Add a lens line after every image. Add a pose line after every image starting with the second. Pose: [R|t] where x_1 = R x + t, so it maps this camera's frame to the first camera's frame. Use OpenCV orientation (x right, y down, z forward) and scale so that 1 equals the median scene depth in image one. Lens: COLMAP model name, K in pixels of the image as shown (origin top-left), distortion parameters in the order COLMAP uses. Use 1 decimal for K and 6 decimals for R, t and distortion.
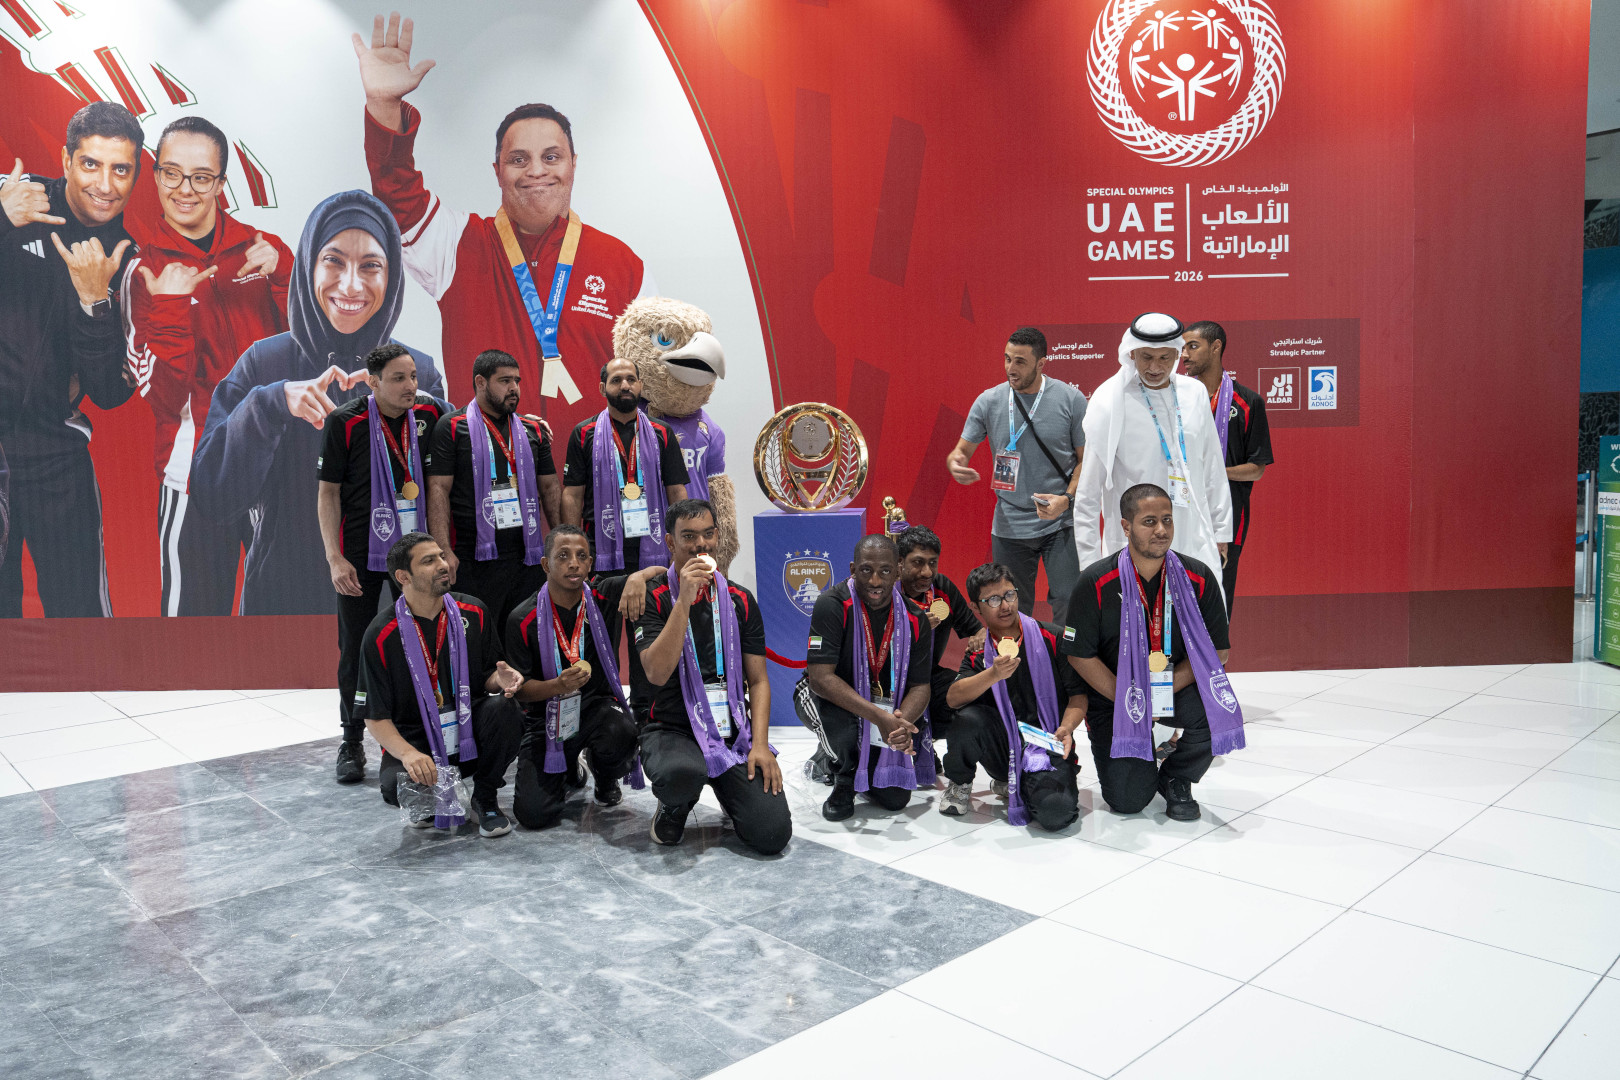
lens RADIAL K [[1180.6, 0, 835.9], [0, 1180.6, 545.3], [0, 0, 1]] dist [-0.079319, -0.005109]
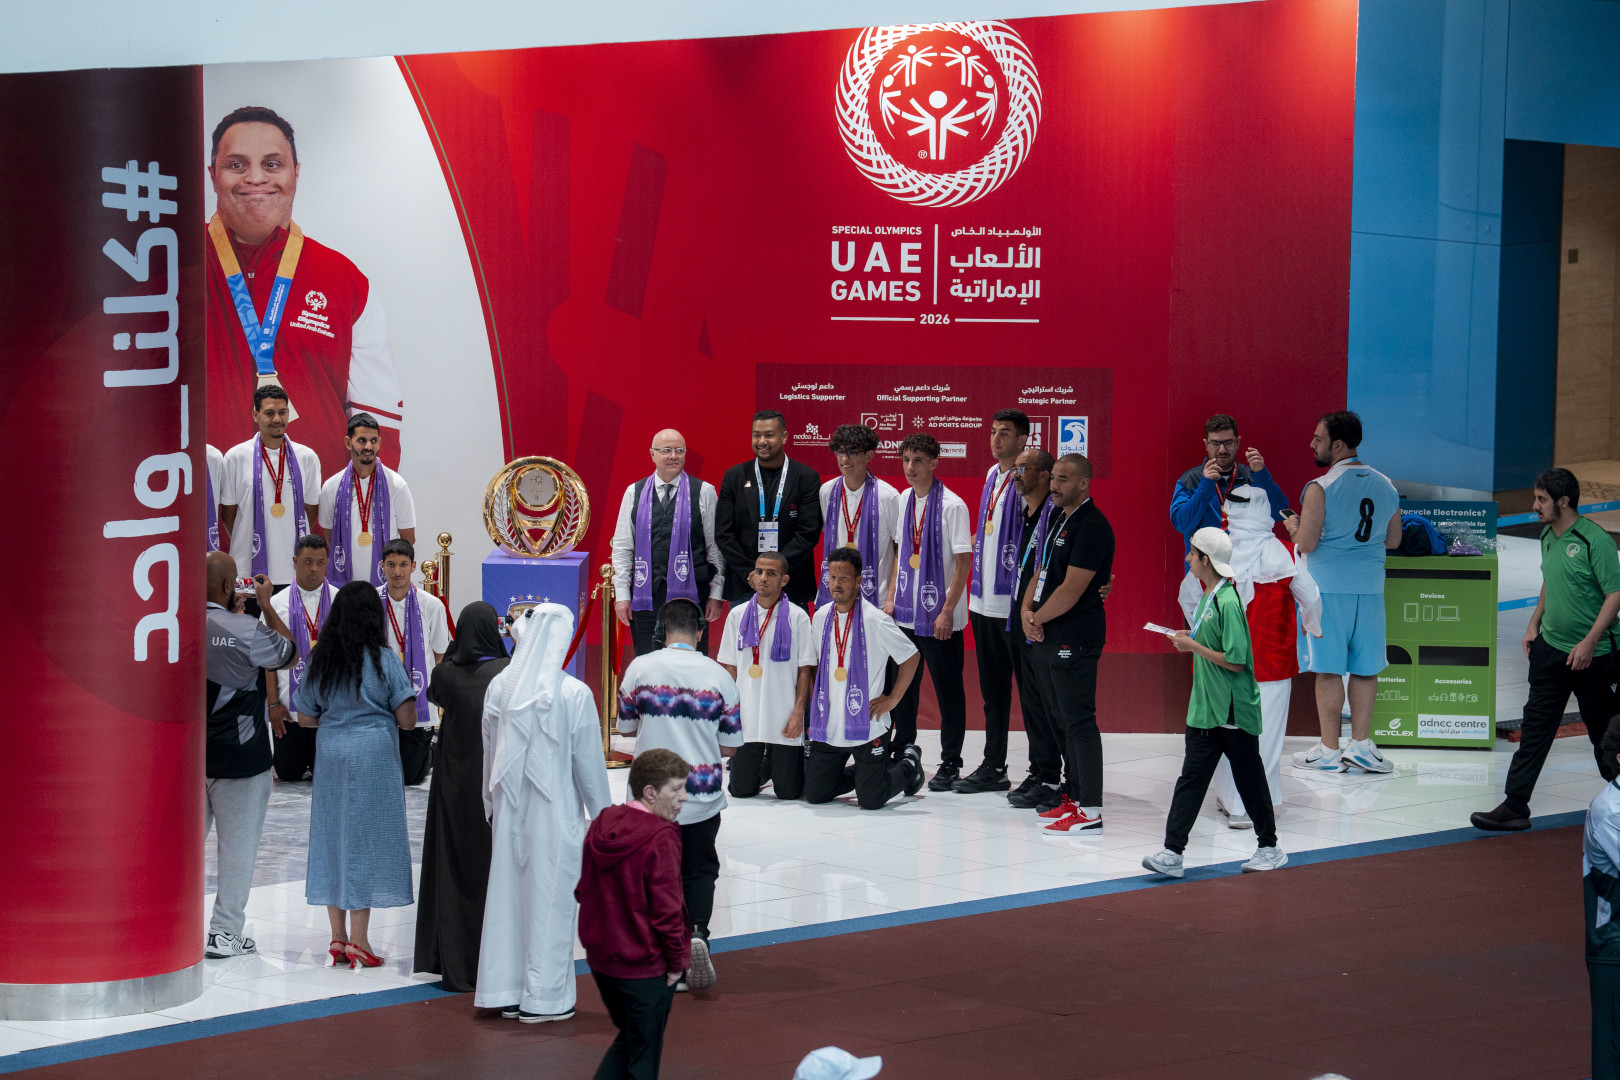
lens RADIAL K [[9471.0, 0, 808.6], [0, 9471.0, 537.2], [0, 0, 1]] dist [4.393969, 0.000000]
pose [[0.999278, 0.037994, -0.000057, 0.204937], [-0.037951, 0.998219, 0.046022, -0.408918], [0.001806, -0.045987, 0.998940, -6.885123]]
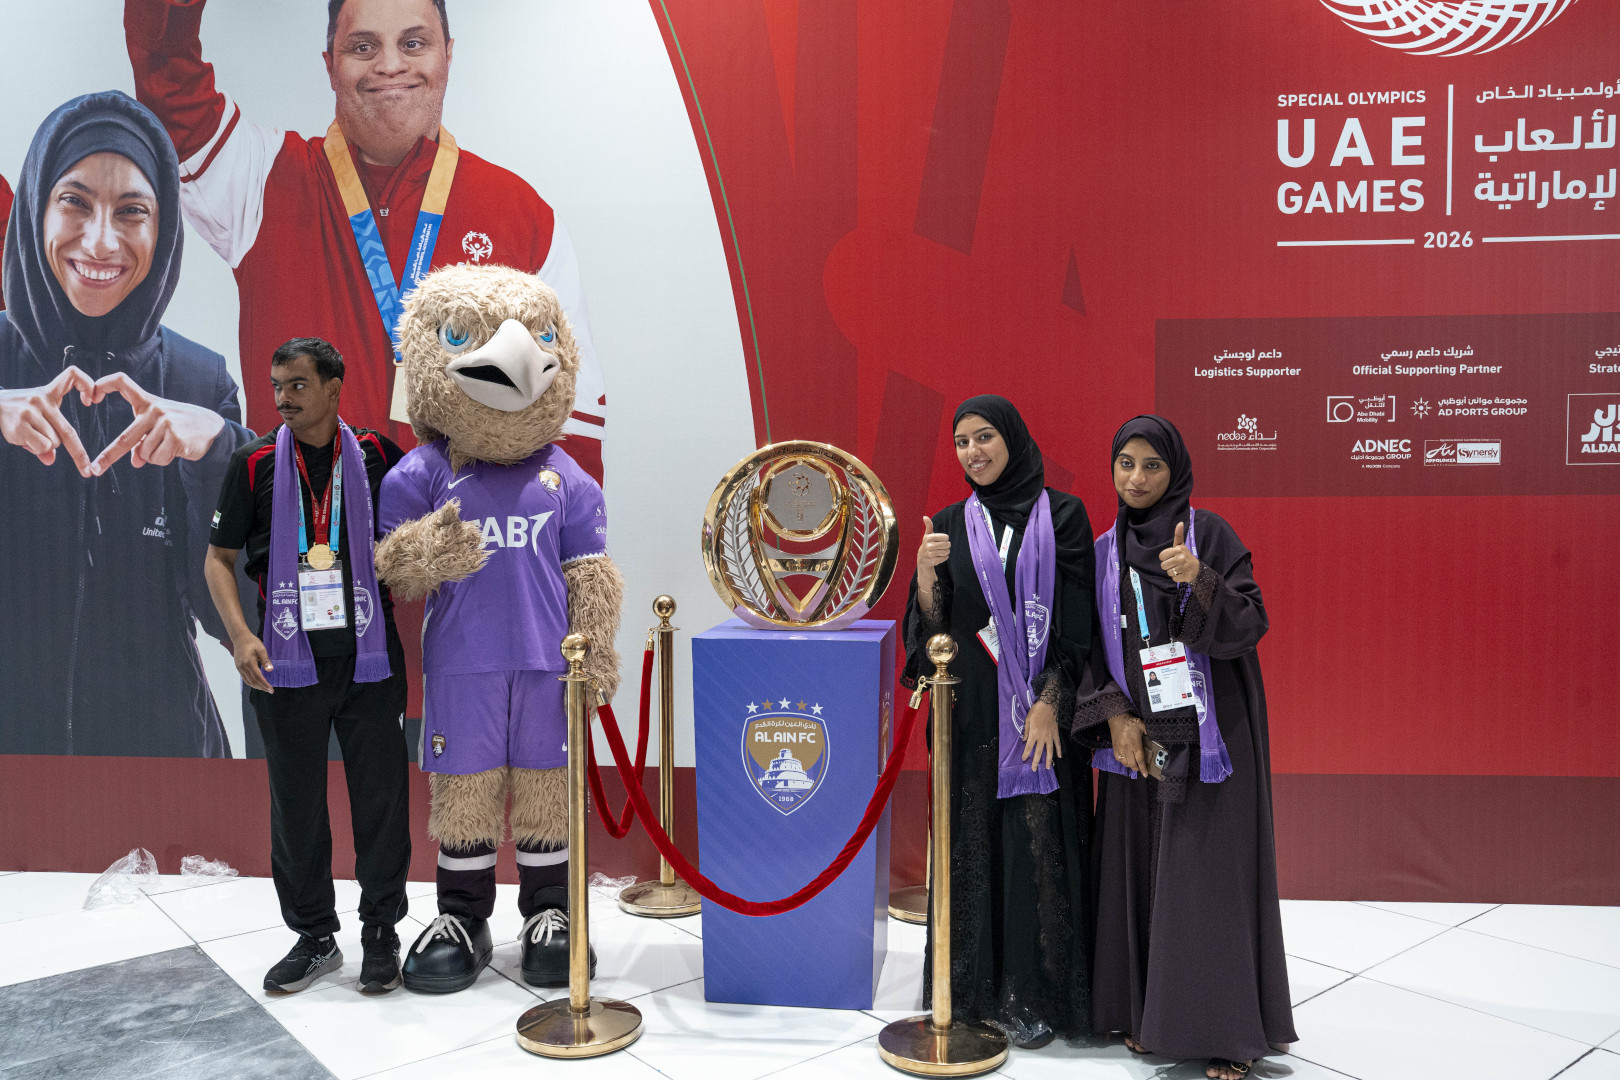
lens RADIAL K [[1386.8, 0, 815.5], [0, 1386.8, 539.4], [0, 0, 1]] dist [-0.043044, 0.057958]
pose [[0.997543, 0.022756, -0.066255, 0.028485], [-0.025503, 0.998838, -0.040903, -0.039747], [0.065247, 0.042492, 0.996964, 0.280843]]
